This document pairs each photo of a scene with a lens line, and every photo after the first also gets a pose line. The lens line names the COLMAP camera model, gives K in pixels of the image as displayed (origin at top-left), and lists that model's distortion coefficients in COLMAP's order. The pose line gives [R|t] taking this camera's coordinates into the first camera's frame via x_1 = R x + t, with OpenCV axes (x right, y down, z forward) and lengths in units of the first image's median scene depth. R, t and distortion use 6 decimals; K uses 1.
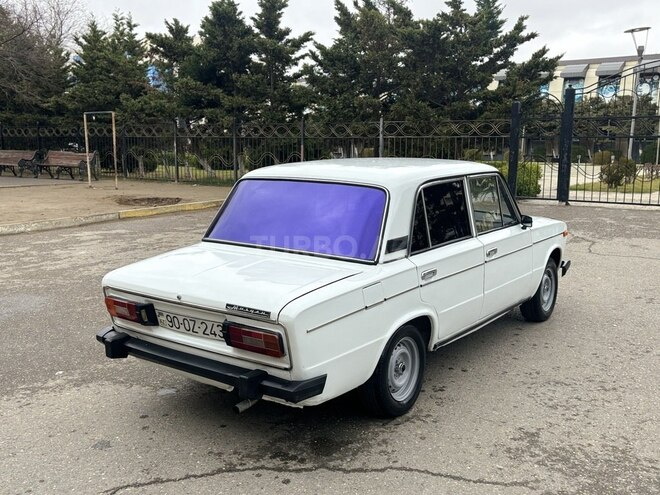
lens RADIAL K [[680.5, 0, 325.1], [0, 680.5, 249.0], [0, 0, 1]] dist [0.032525, 0.000000]
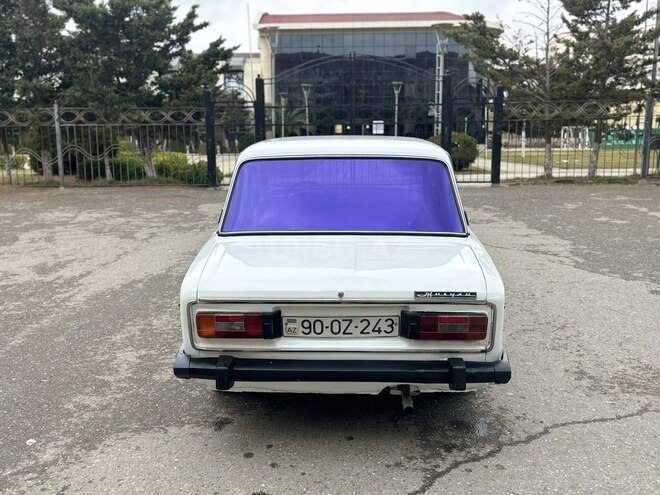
lens RADIAL K [[680.5, 0, 328.5], [0, 680.5, 246.2], [0, 0, 1]] dist [0.032525, 0.000000]
pose [[0.824598, -0.105741, 0.555748, -0.546684], [0.102330, 0.994051, 0.037302, -0.017244], [-0.556386, 0.026110, 0.830513, 0.247055]]
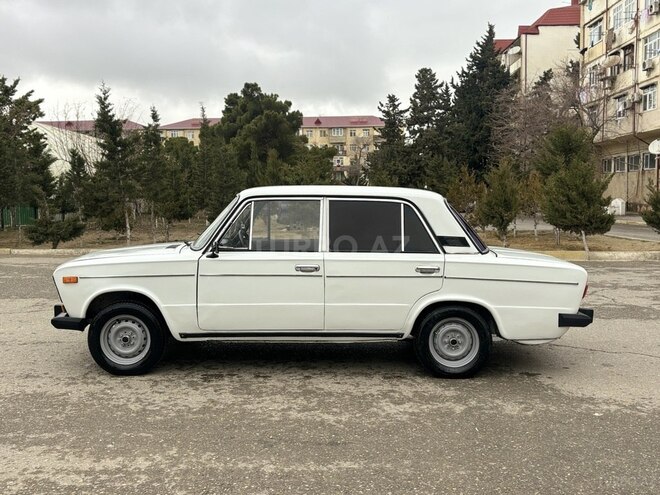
lens RADIAL K [[680.5, 0, 329.5], [0, 680.5, 246.1], [0, 0, 1]] dist [0.032525, 0.000000]
pose [[-0.580501, -0.061904, 0.811903, -0.976214], [0.131031, 0.977009, 0.168178, -0.255770], [-0.803648, 0.204012, -0.559043, 1.884453]]
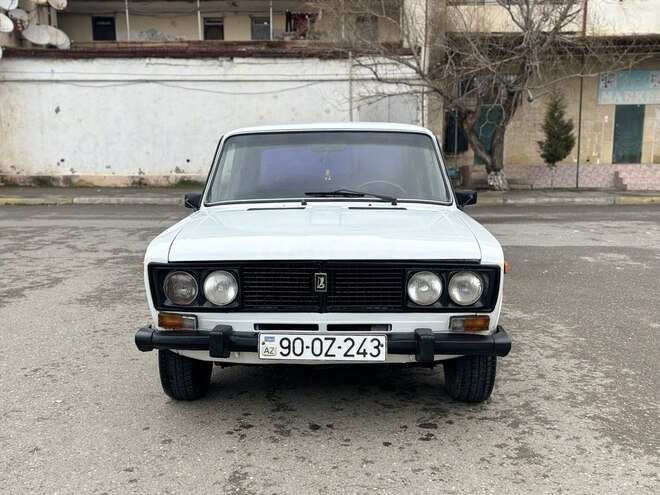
lens RADIAL K [[680.5, 0, 325.9], [0, 680.5, 252.4], [0, 0, 1]] dist [0.032525, 0.000000]
pose [[-0.819582, 0.075862, -0.567918, 0.730520], [-0.091900, 0.960958, 0.260988, -0.236333], [0.565544, 0.266092, -0.780612, 2.024626]]
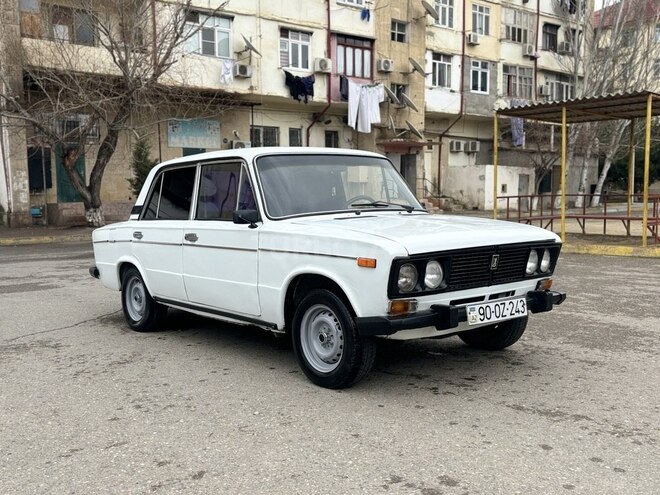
lens RADIAL K [[680.5, 0, 325.9], [0, 680.5, 251.9], [0, 0, 1]] dist [0.032525, 0.000000]
pose [[-0.246720, 0.079947, -0.965783, 1.249866], [-0.138831, 0.983396, 0.116871, -0.127105], [0.959091, 0.162915, -0.231524, 1.529241]]
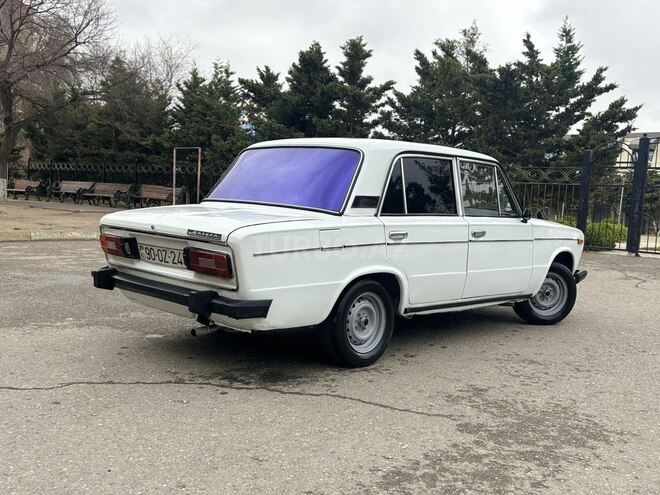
lens RADIAL K [[680.5, 0, 327.8], [0, 680.5, 254.5], [0, 0, 1]] dist [0.032525, 0.000000]
pose [[0.988985, 0.065130, -0.132916, 0.170039], [-0.075991, 0.994026, -0.078346, 0.143073], [0.127019, 0.087583, 0.988026, -0.038628]]
